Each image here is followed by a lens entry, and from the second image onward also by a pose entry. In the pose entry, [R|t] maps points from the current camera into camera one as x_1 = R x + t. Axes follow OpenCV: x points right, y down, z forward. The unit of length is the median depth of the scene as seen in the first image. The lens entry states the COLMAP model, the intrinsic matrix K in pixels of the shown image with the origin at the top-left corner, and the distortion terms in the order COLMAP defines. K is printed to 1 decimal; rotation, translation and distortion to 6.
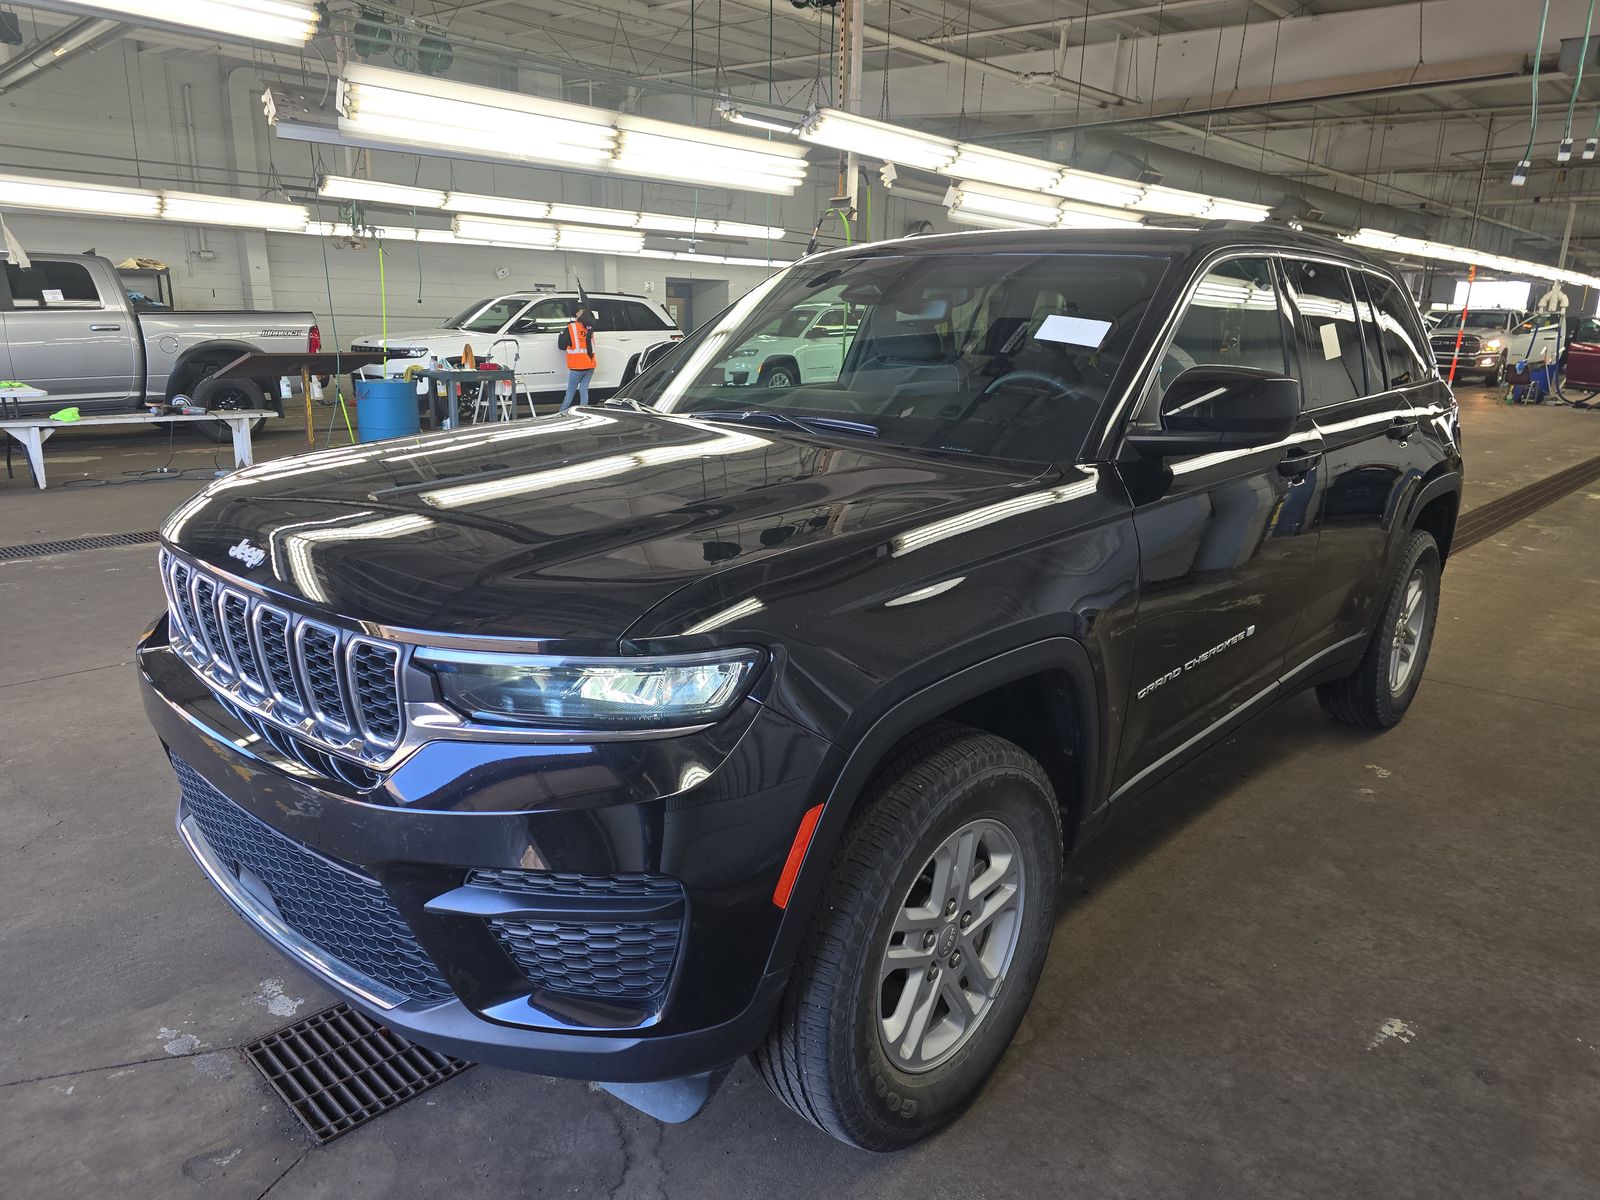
lens RADIAL K [[1118.4, 0, 800.0], [0, 1118.4, 600.0], [0, 0, 1]] dist [0.025912, -0.002334]
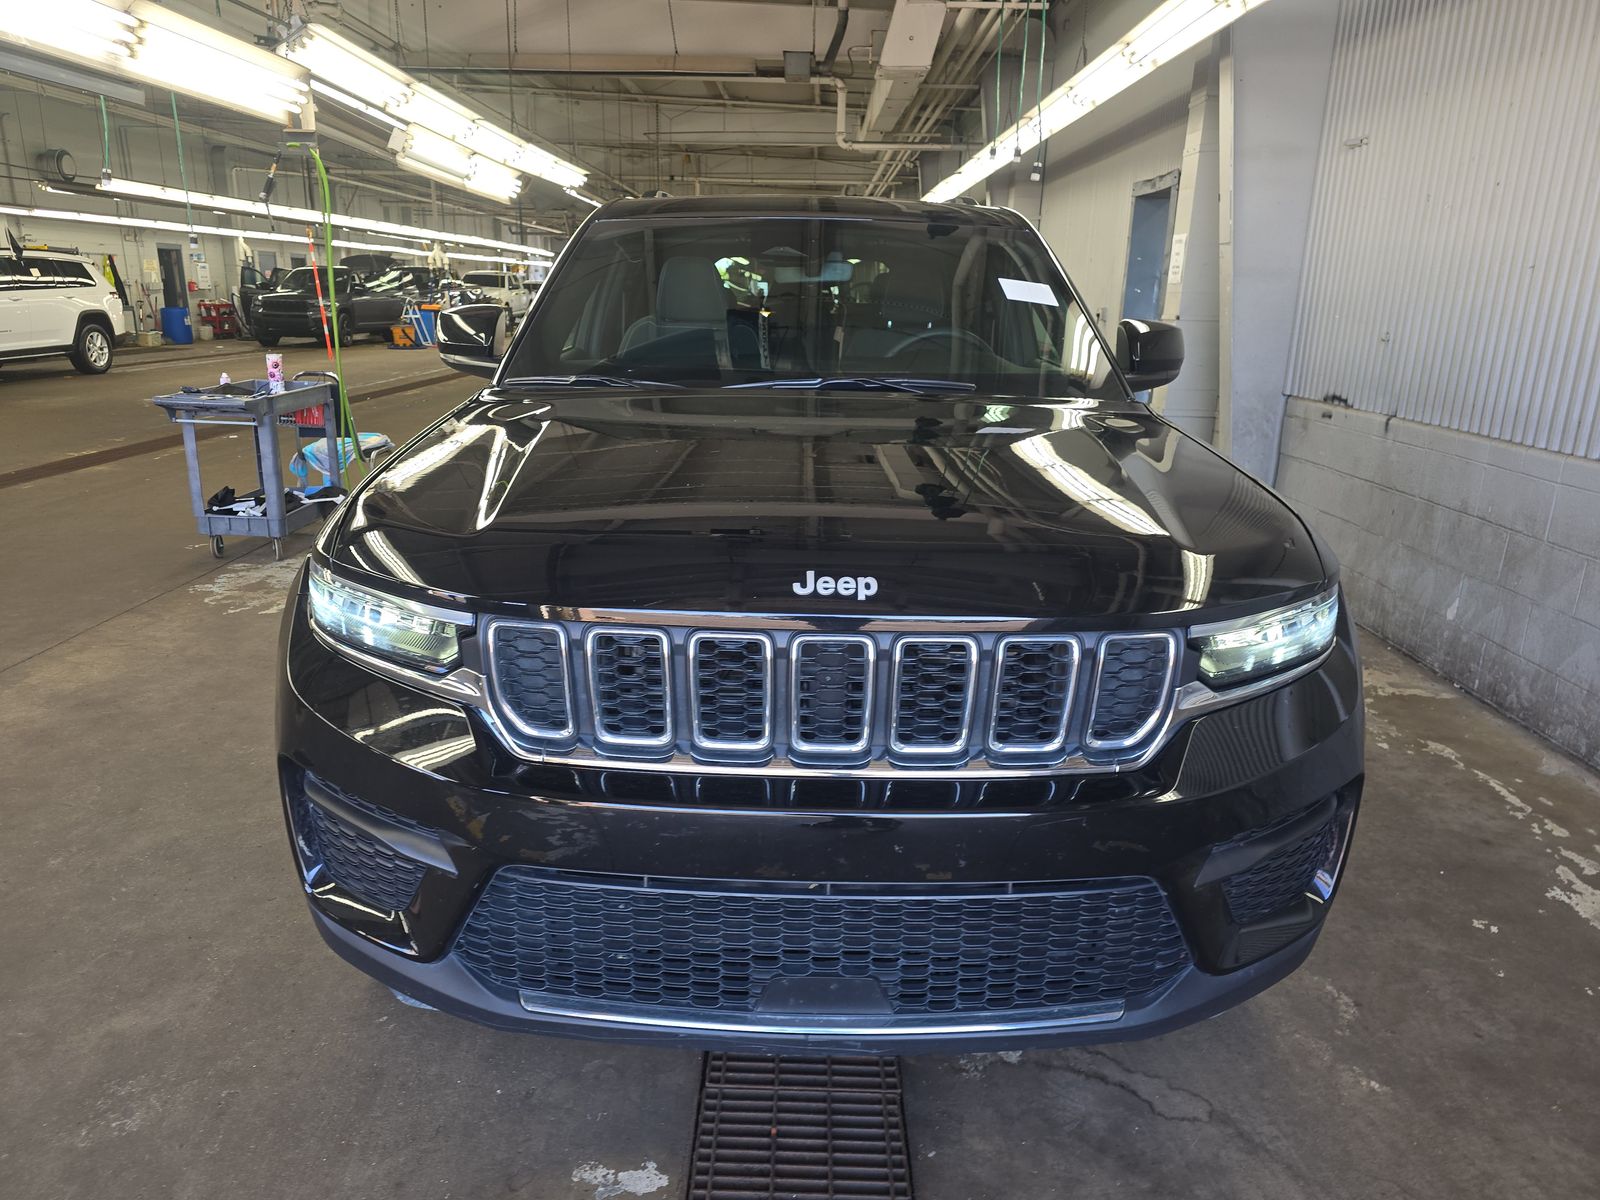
lens RADIAL K [[1118.4, 0, 800.0], [0, 1118.4, 600.0], [0, 0, 1]] dist [0.025912, -0.002334]
pose [[0.727804, -0.194994, 0.657479, -0.287387], [0.173398, 0.979897, 0.098671, -0.028678], [-0.663501, 0.042193, 0.746984, 0.119083]]
